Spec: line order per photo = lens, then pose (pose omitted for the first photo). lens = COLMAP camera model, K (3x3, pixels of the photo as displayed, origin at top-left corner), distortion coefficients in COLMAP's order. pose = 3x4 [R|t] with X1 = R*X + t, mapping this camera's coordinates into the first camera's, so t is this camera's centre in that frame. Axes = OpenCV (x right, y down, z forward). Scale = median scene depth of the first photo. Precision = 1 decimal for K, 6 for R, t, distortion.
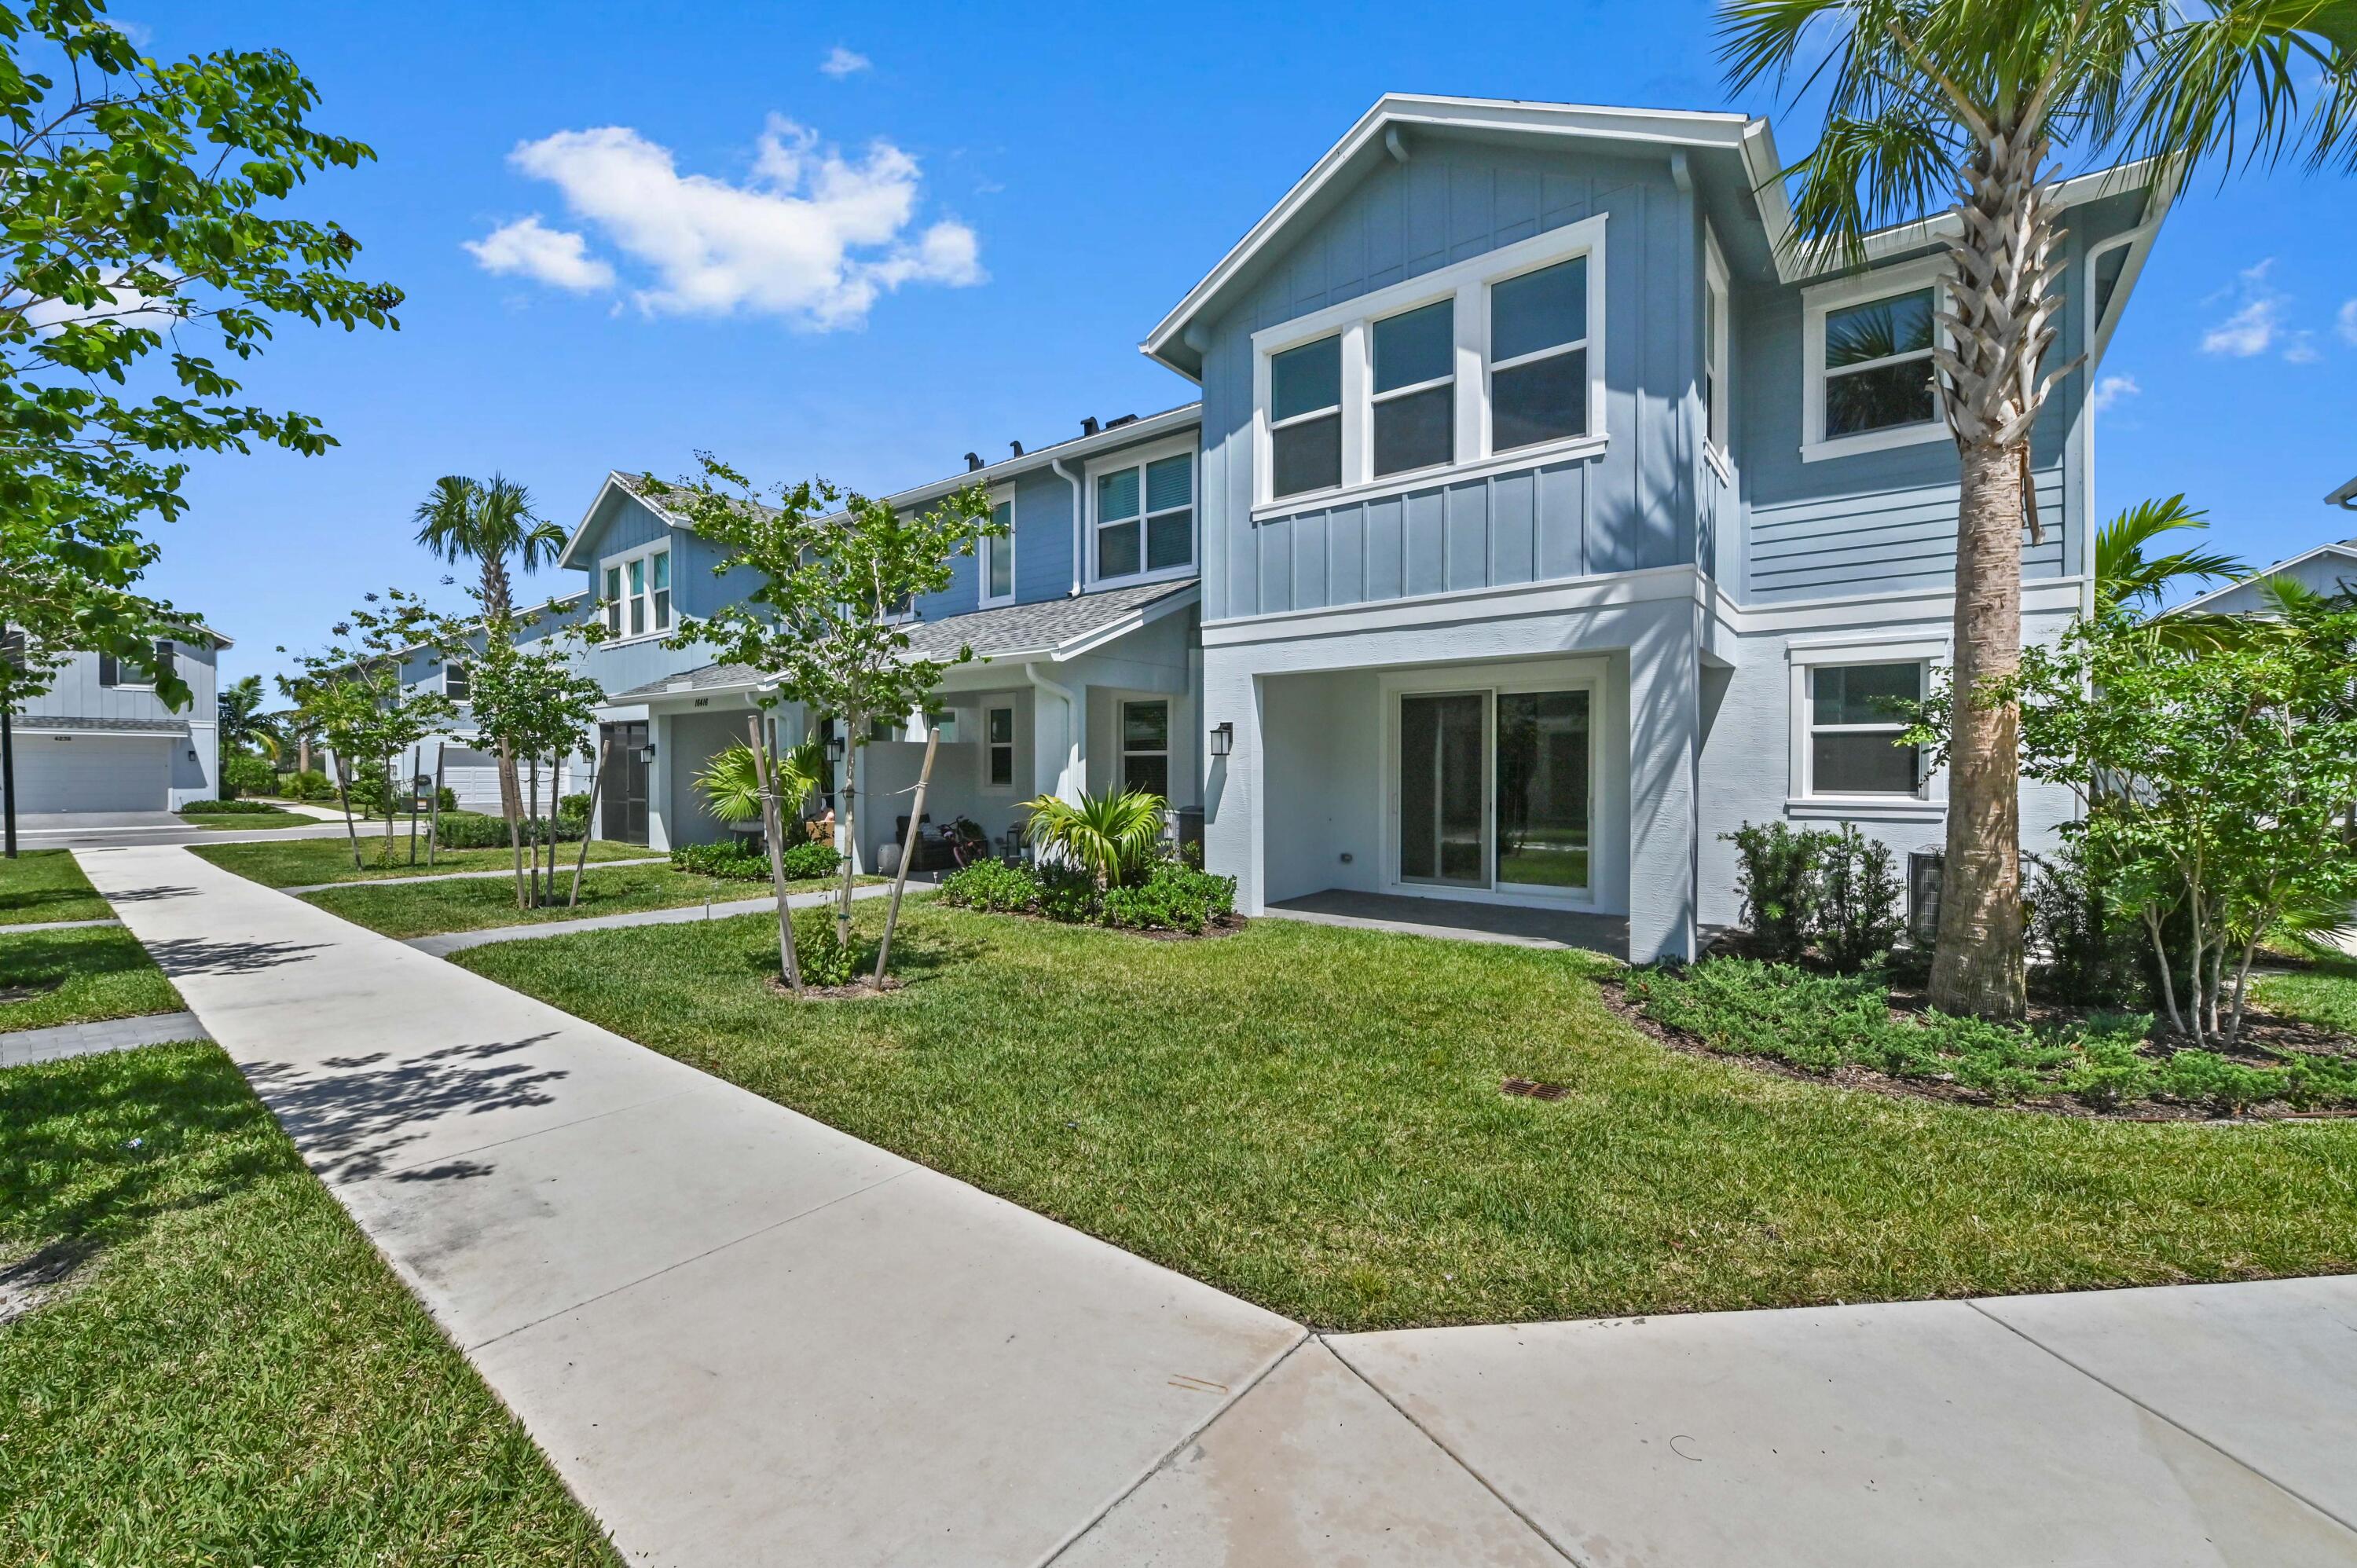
lens RADIAL K [[923.2, 0, 1188.0], [0, 923.2, 774.1], [0, 0, 1]] dist [0.001814, 0.000334]
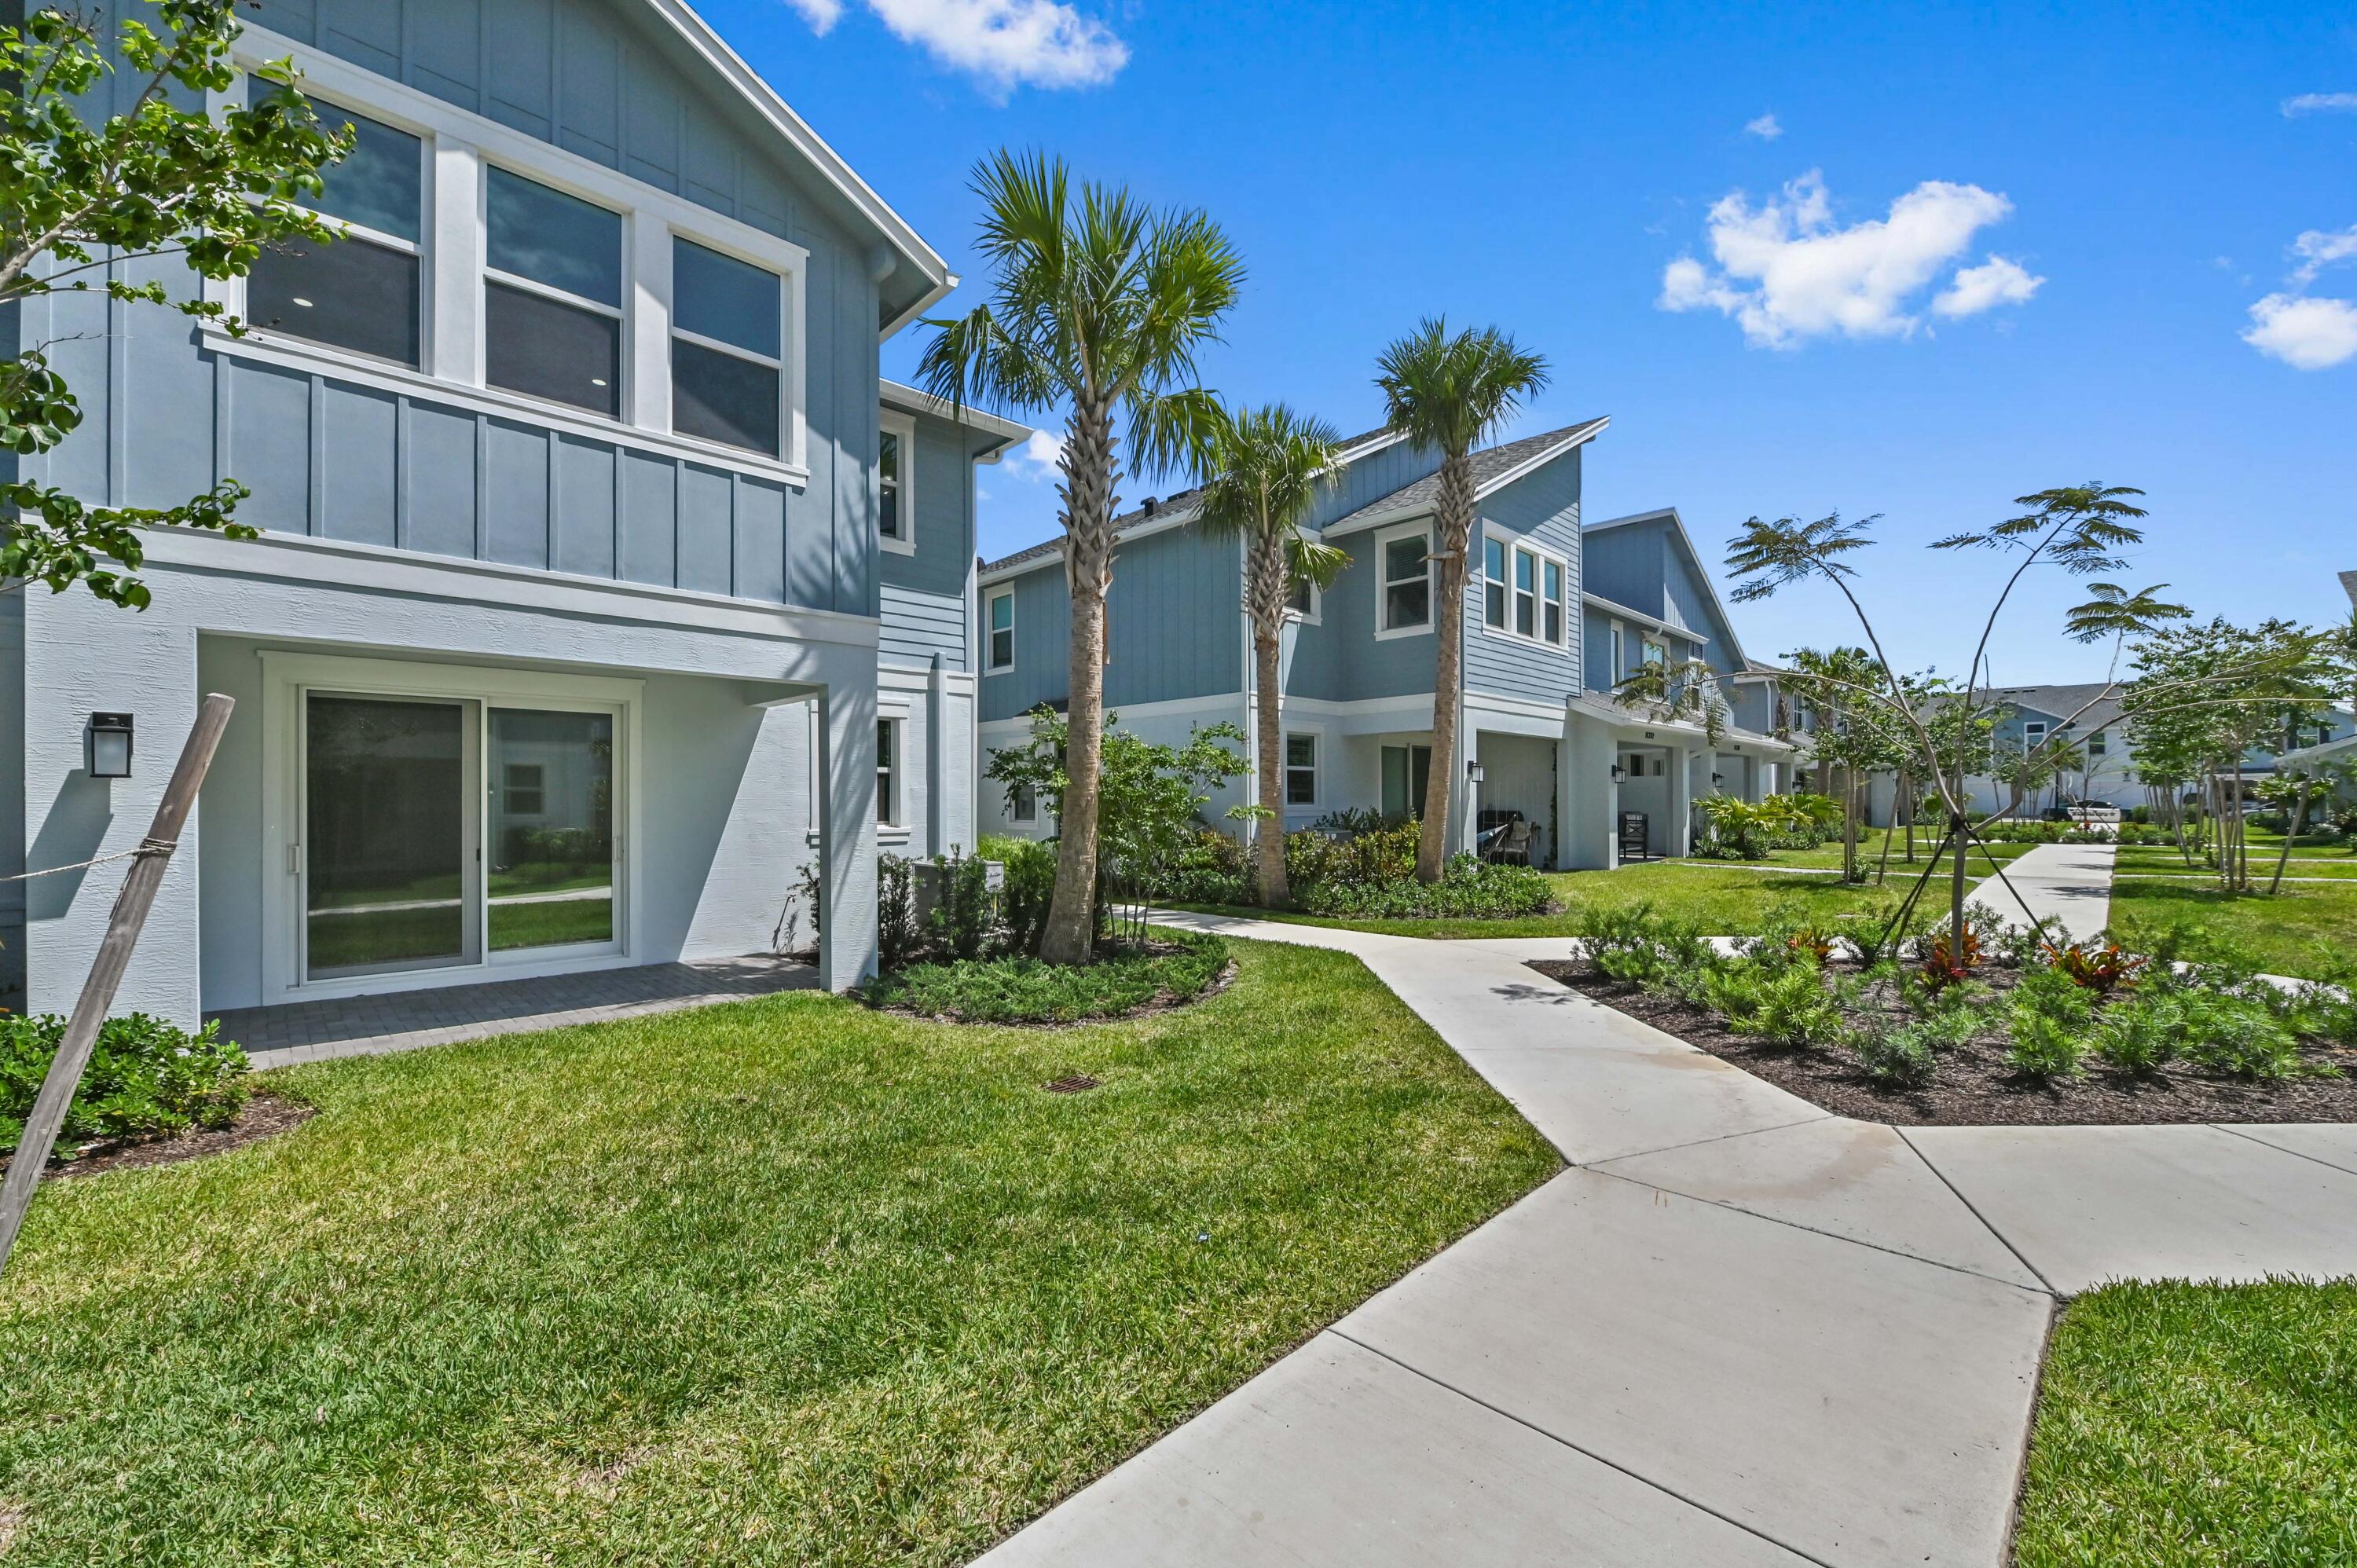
lens RADIAL K [[957.3, 0, 1176.9], [0, 957.3, 756.9], [0, 0, 1]] dist [0.063763, -0.000047]
pose [[0.138053, 0.037981, 0.989696, -0.509864], [0.011281, 0.999139, -0.039917, -0.008707], [-0.990361, 0.016675, 0.137506, 0.448013]]
